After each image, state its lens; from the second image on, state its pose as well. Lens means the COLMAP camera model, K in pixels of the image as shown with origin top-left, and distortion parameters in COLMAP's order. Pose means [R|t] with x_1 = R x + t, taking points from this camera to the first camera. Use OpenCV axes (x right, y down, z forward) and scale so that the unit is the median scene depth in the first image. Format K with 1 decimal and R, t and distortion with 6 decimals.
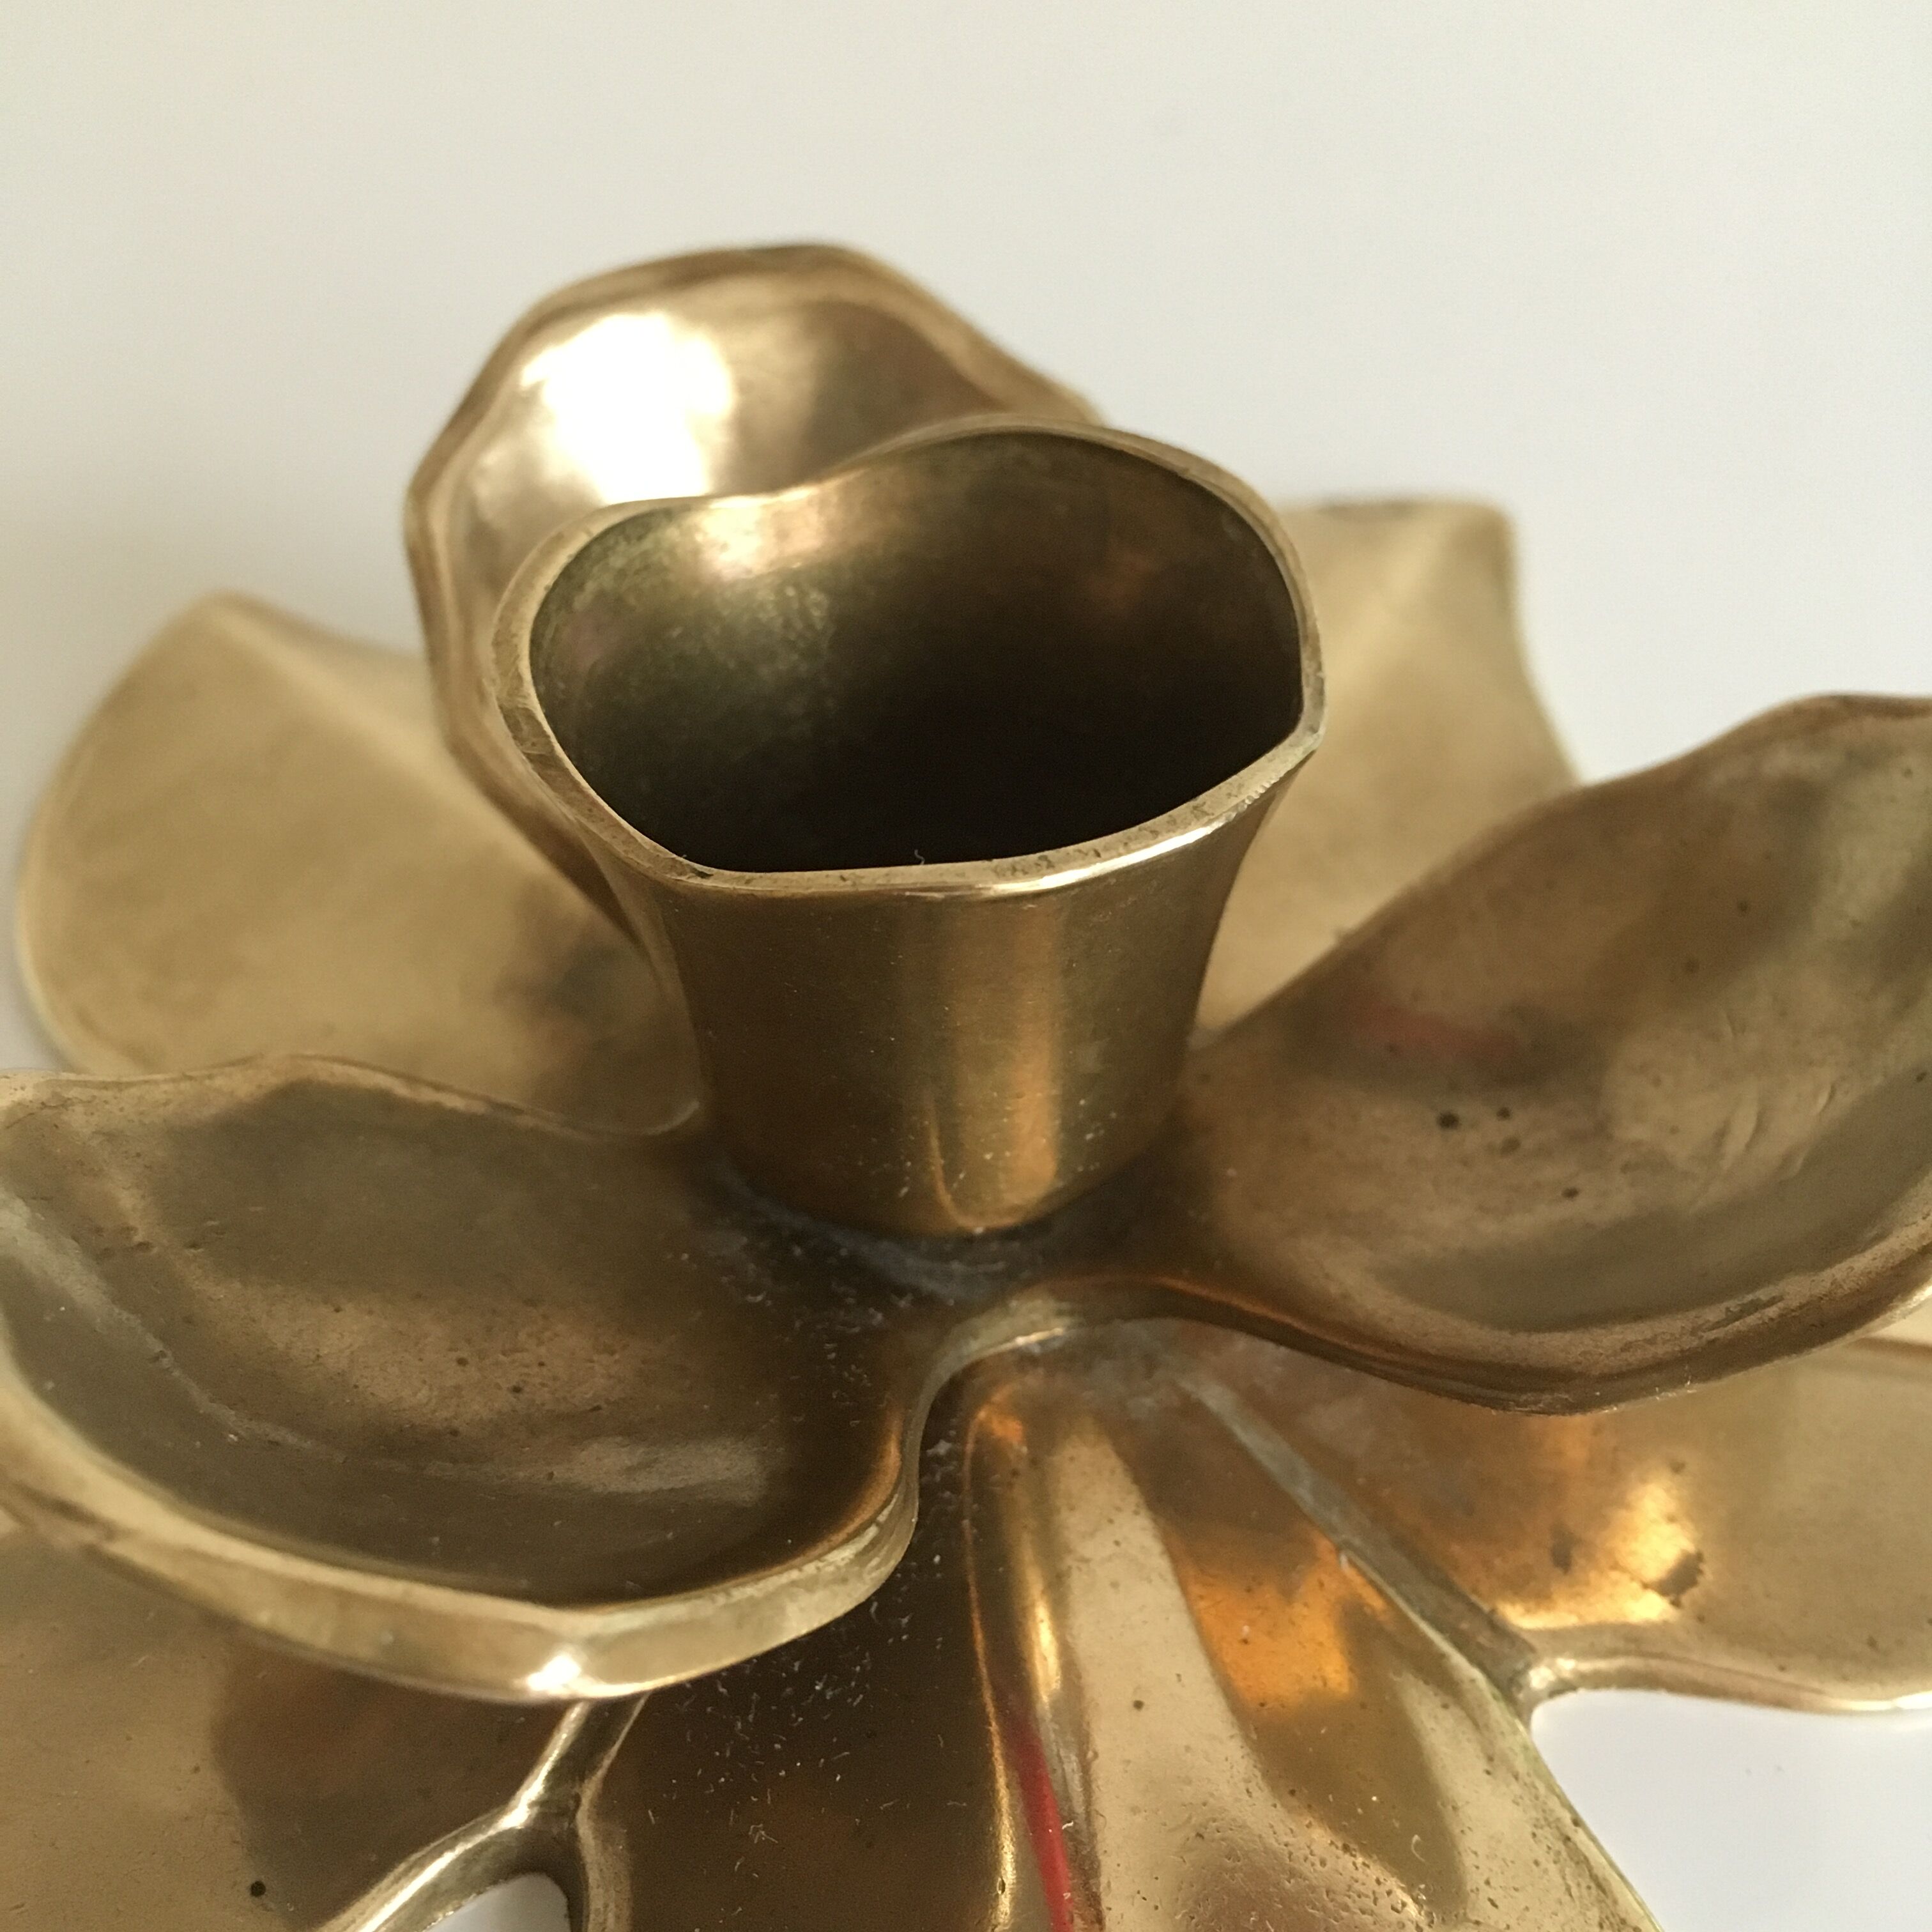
lens RADIAL K [[2367.2, 0, 979.8], [0, 2367.2, 969.3], [0, 0, 1]] dist [0.058280, 0.000000]
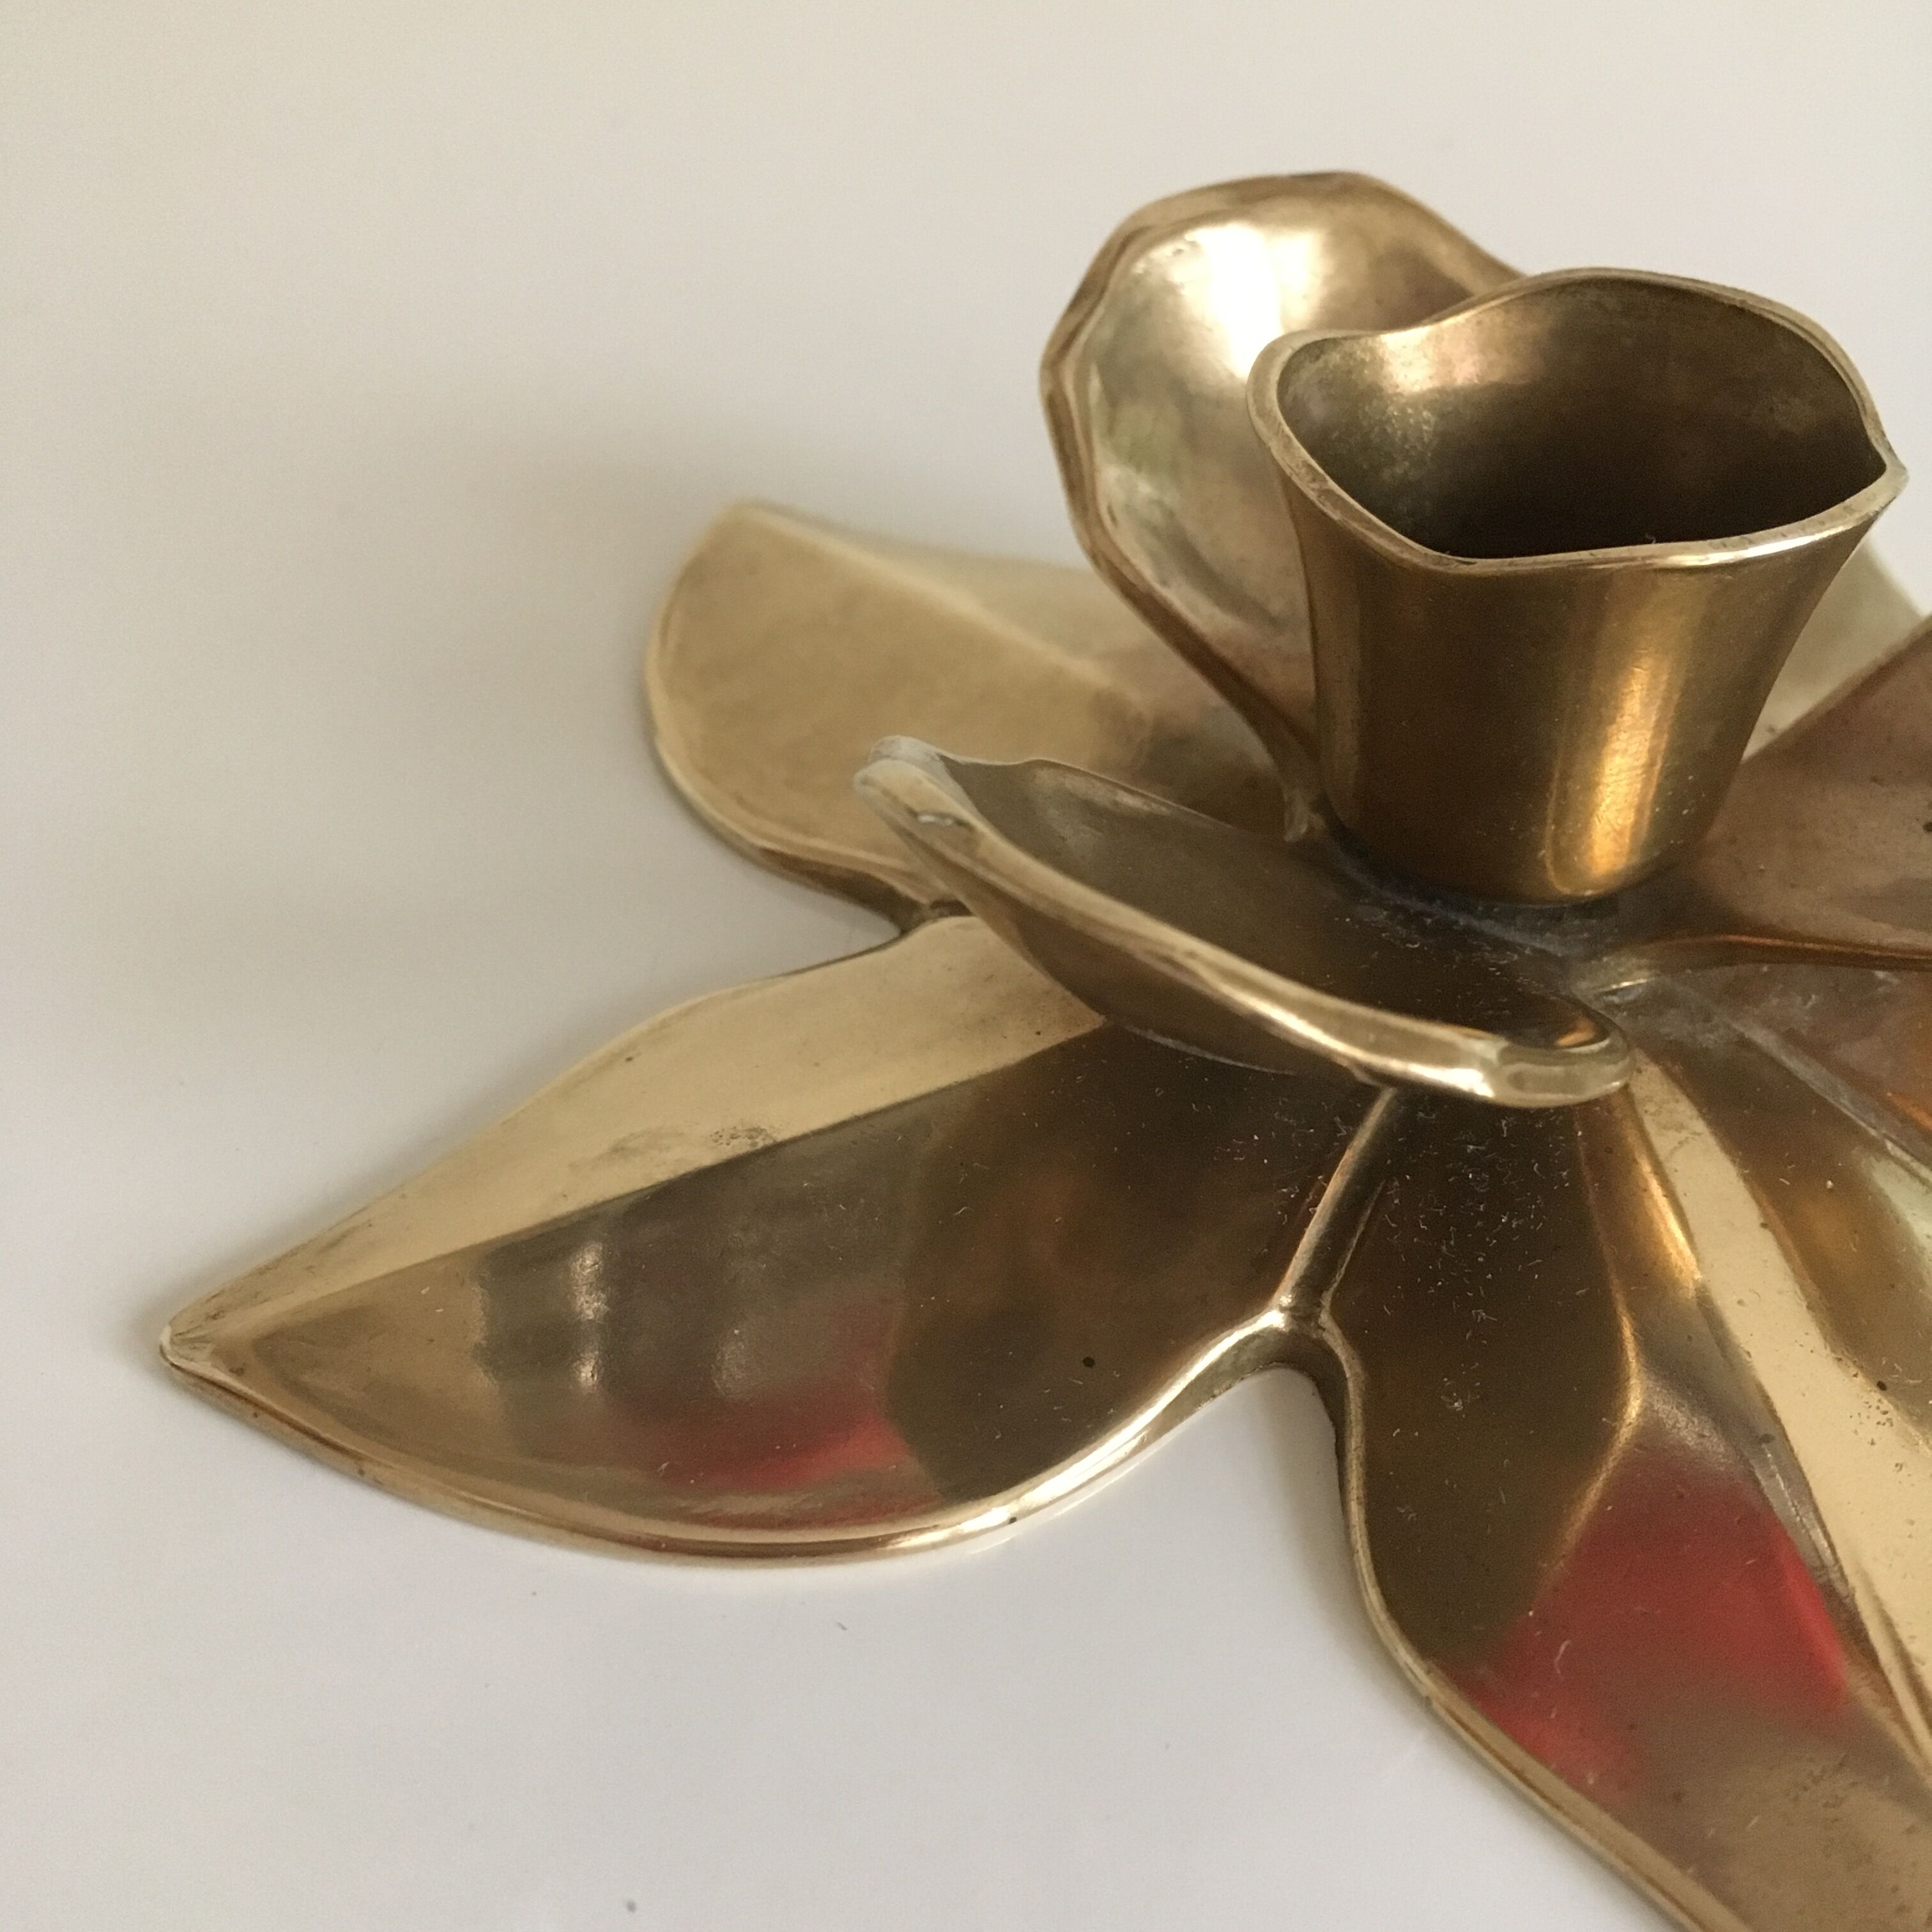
lens RADIAL K [[2367.2, 0, 953.9], [0, 2367.2, 964.4], [0, 0, 1]] dist [0.058280, 0.000000]
pose [[0.999996, -0.001646, 0.002206, -0.334889], [0.001756, 0.998686, -0.051208, 0.207494], [-0.002119, 0.051212, 0.998686, -0.266607]]
